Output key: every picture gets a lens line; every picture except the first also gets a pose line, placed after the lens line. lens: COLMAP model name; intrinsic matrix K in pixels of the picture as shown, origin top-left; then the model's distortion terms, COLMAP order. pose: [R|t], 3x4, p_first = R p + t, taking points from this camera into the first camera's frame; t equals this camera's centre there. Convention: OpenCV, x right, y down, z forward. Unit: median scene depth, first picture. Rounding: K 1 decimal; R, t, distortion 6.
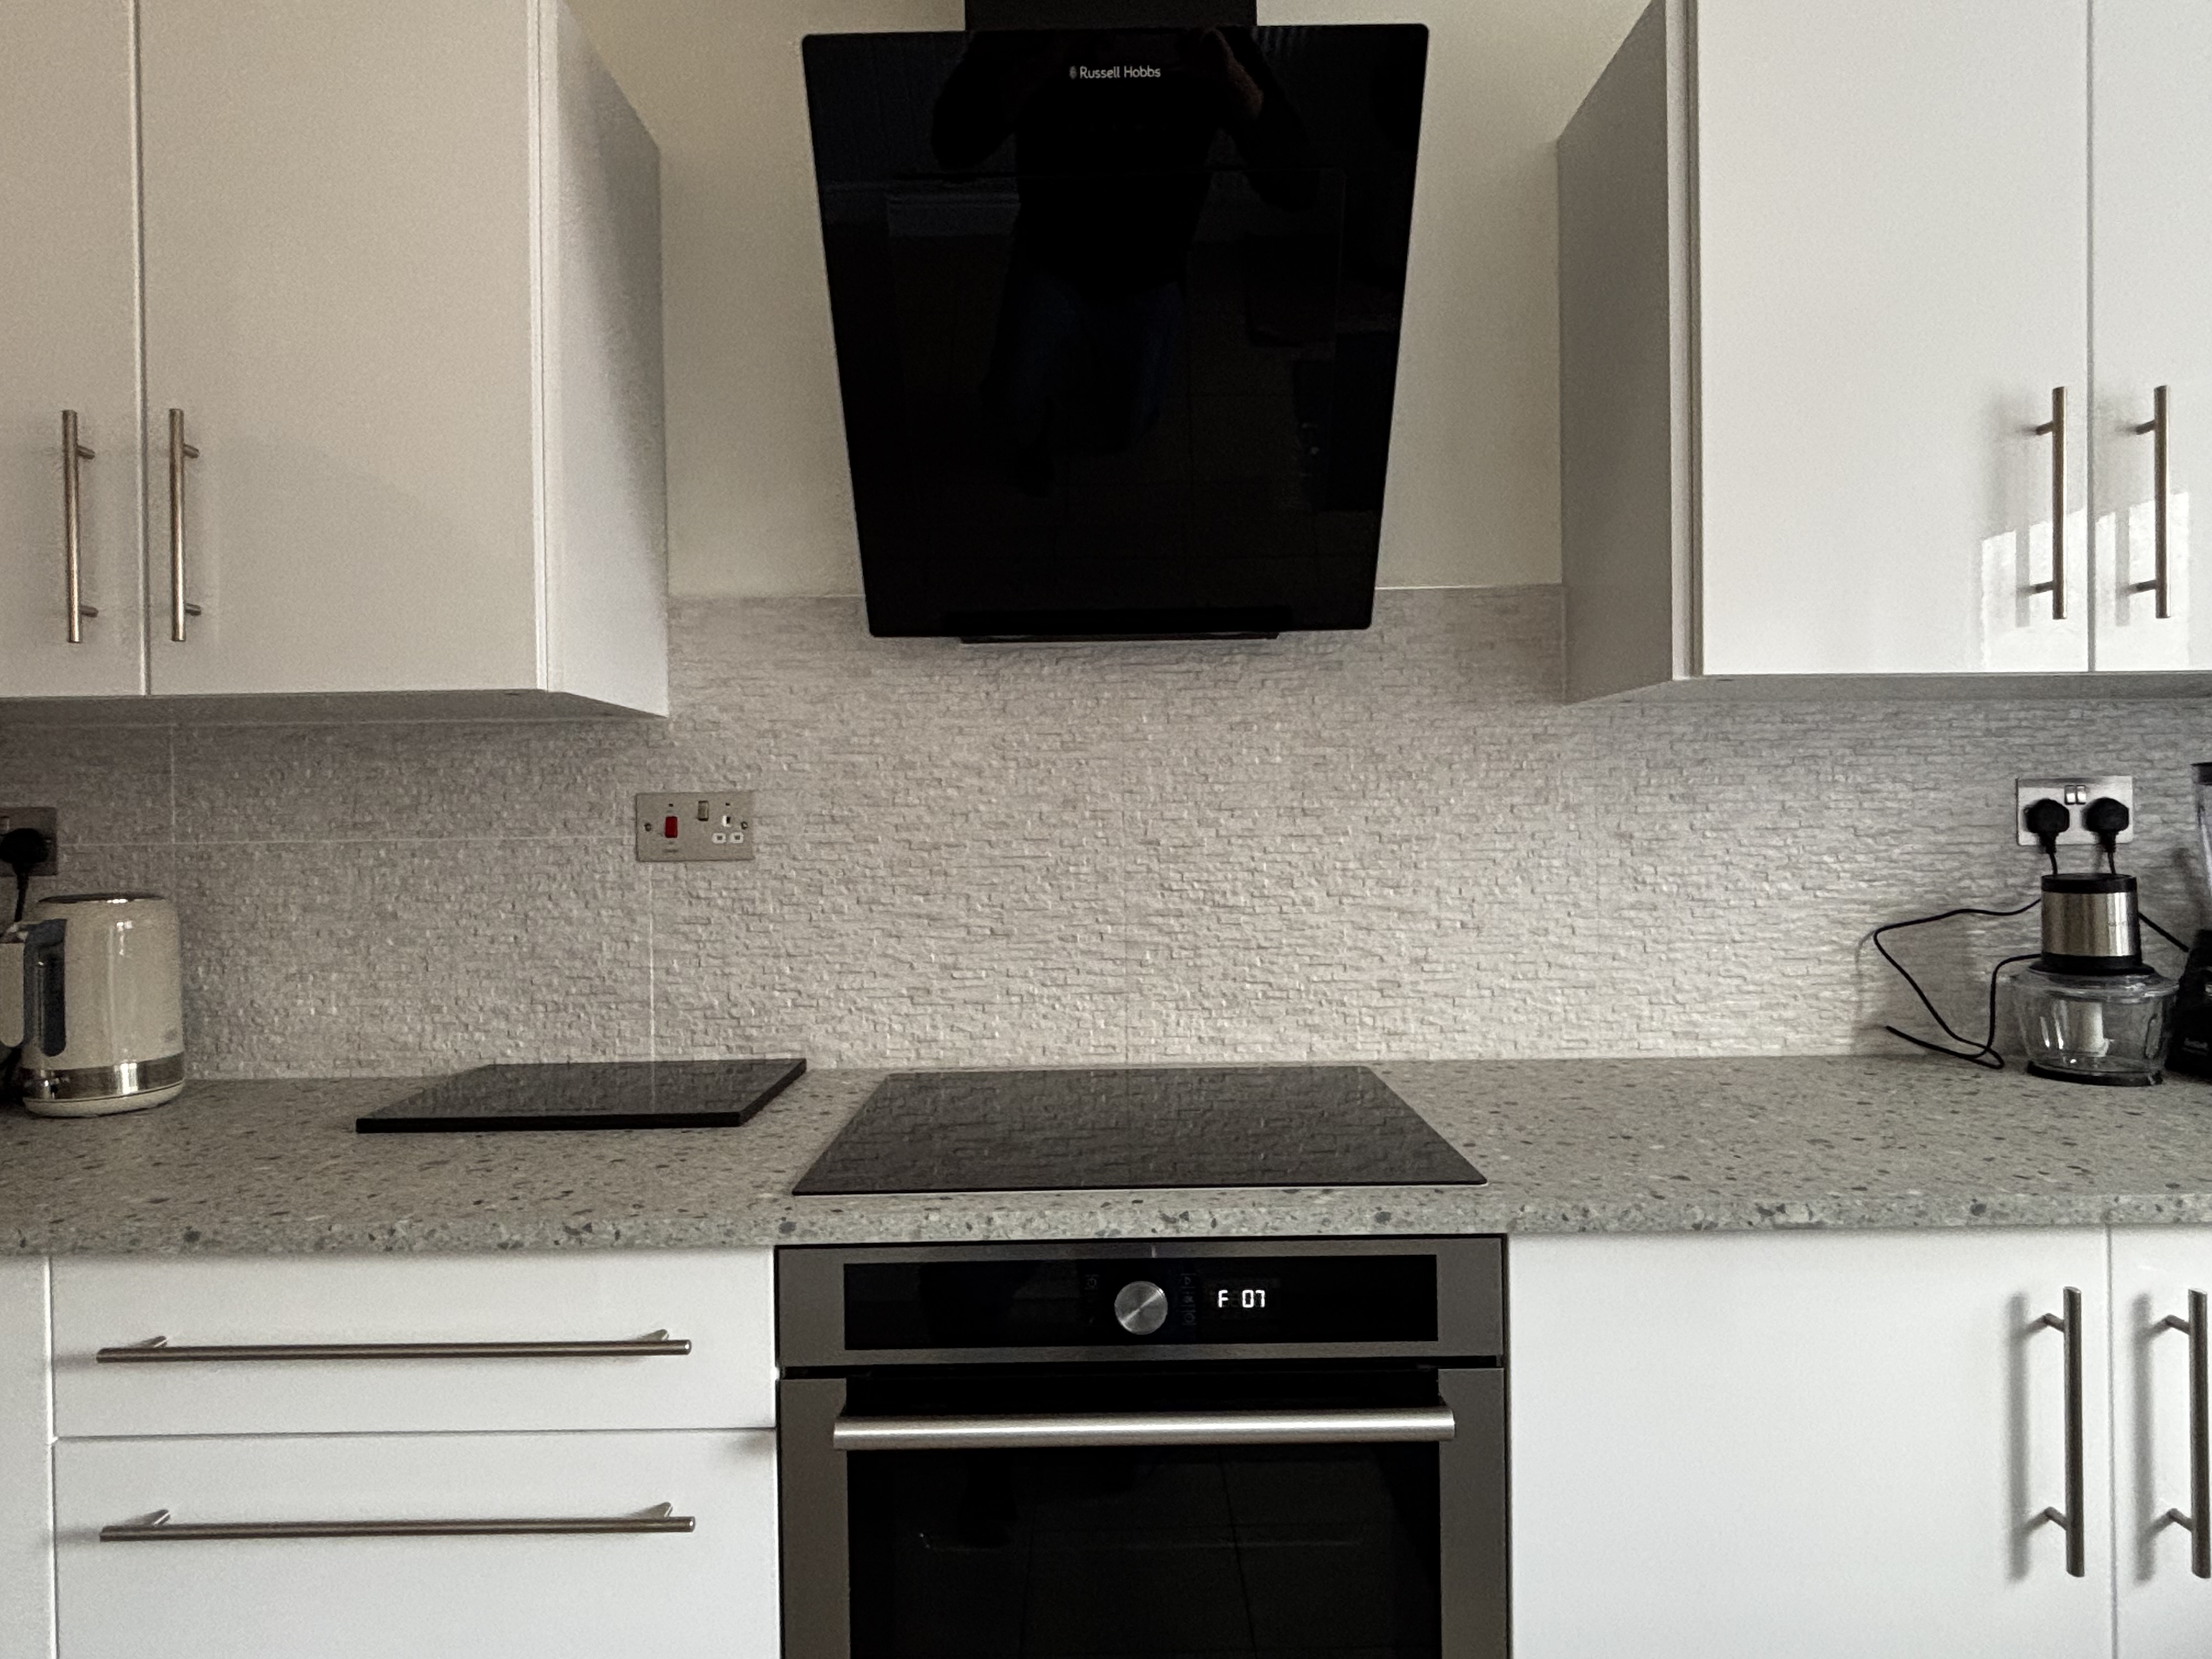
lens RADIAL K [[1325.8, 0, 1102.5], [0, 1325.8, 822.4], [0, 0, 1]] dist [0.011685, -0.004539]
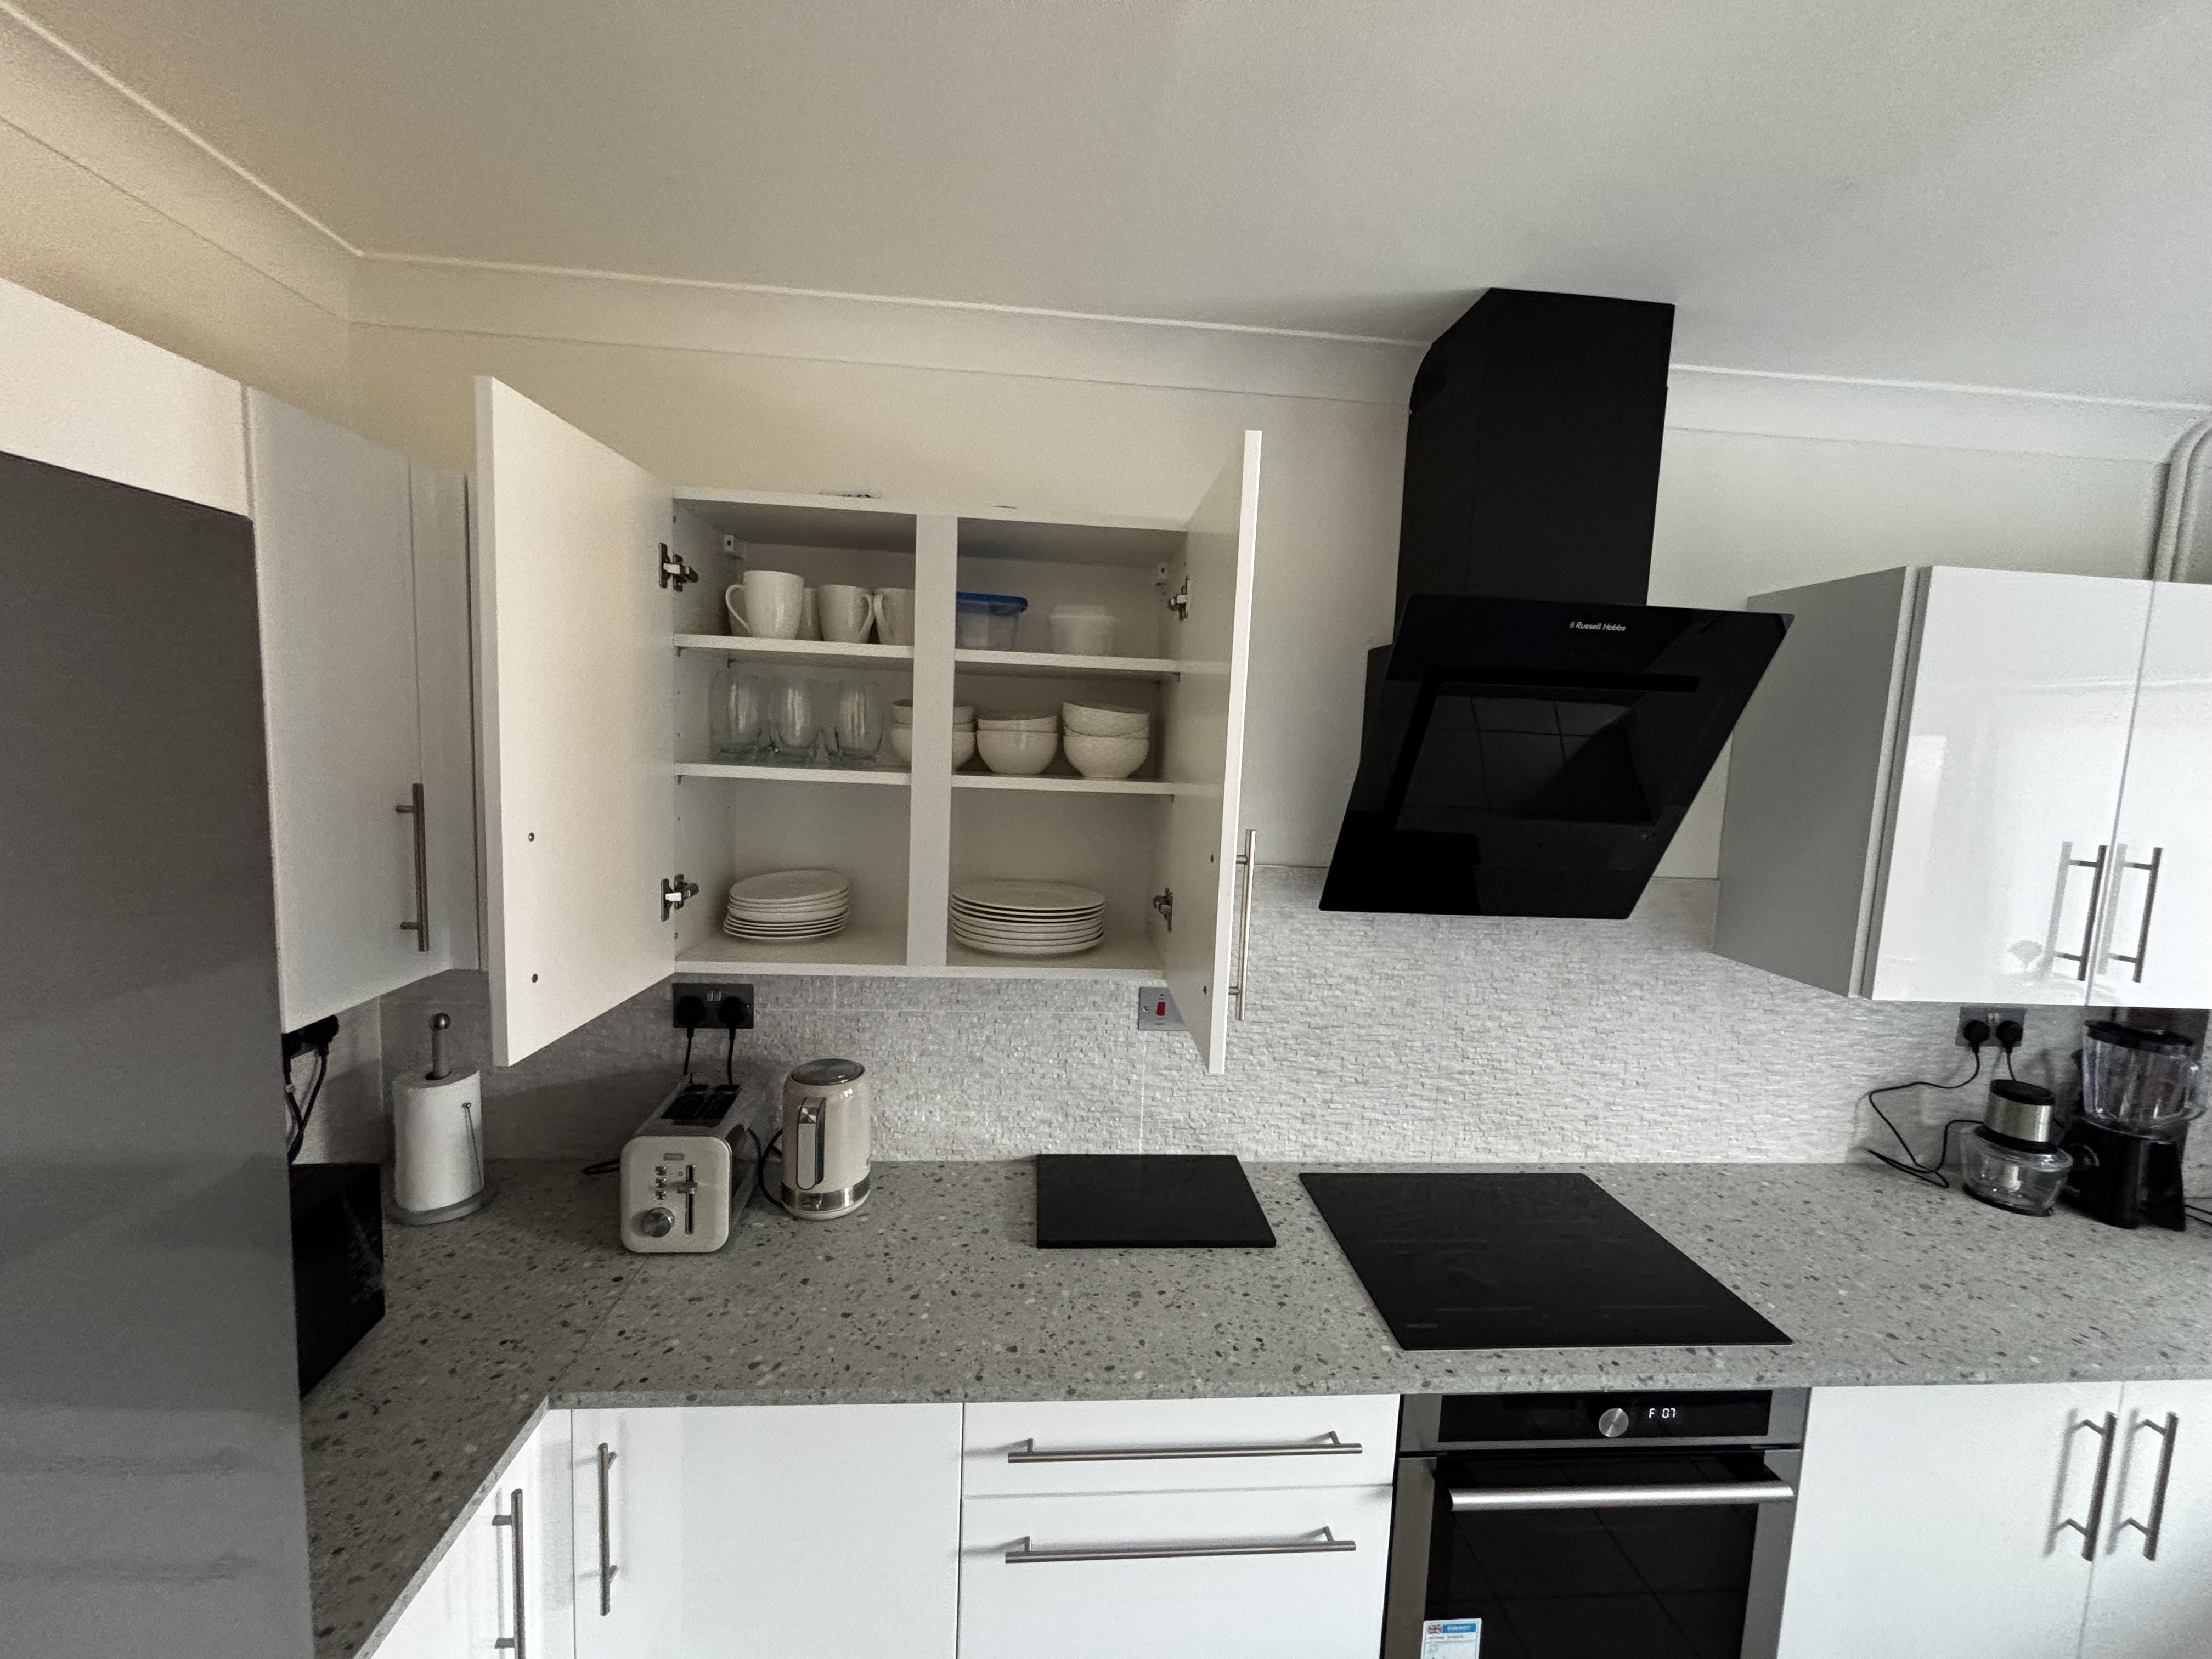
lens RADIAL K [[897.2, 0, 1110.1], [0, 897.2, 830.2], [0, 0, 1]] dist [0.008135, -0.000072]
pose [[0.995144, 0.050116, 0.084721, -0.484930], [-0.057785, 0.994206, 0.090634, -0.296764], [-0.079688, -0.095089, 0.992274, -0.016253]]
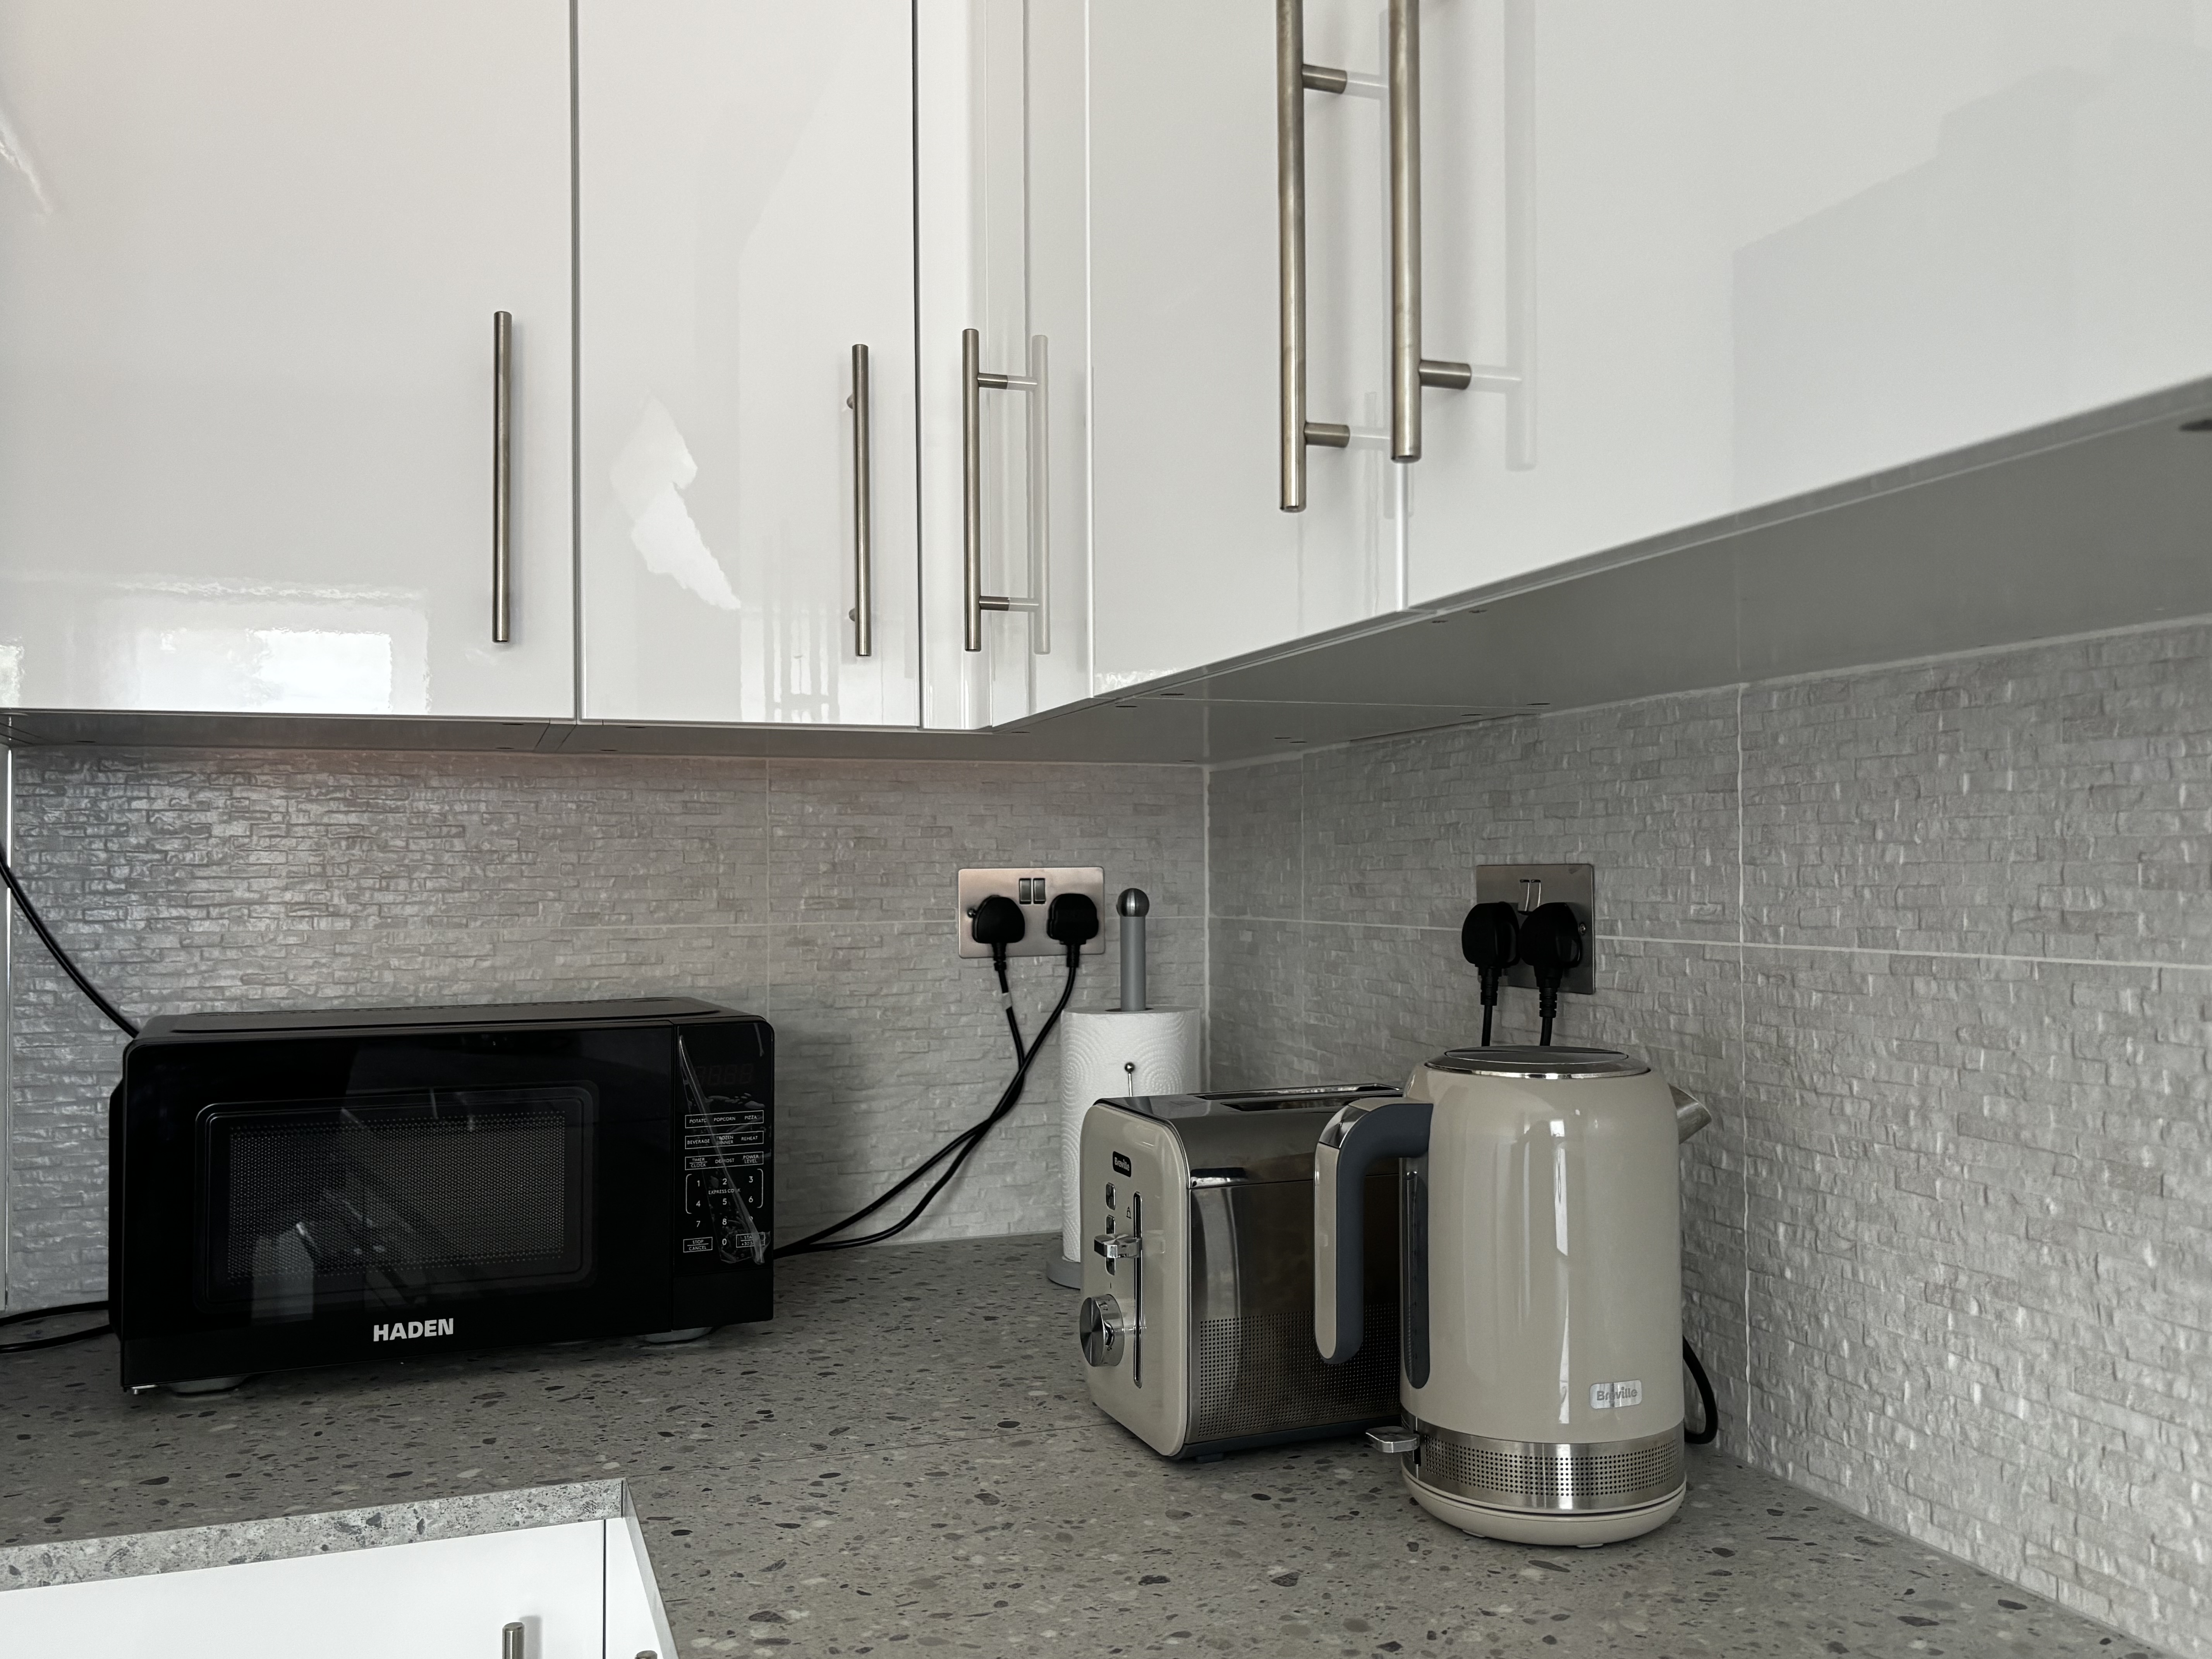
lens RADIAL K [[1861.6, 0, 1106.7], [0, 1861.6, 829.0], [0, 0, 1]] dist [0.005037, 0.000513]
pose [[0.327003, -0.007787, -0.944991, -0.160657], [-0.005486, 0.999934, -0.010139, -0.016192], [0.945007, 0.008499, 0.326938, 0.580283]]
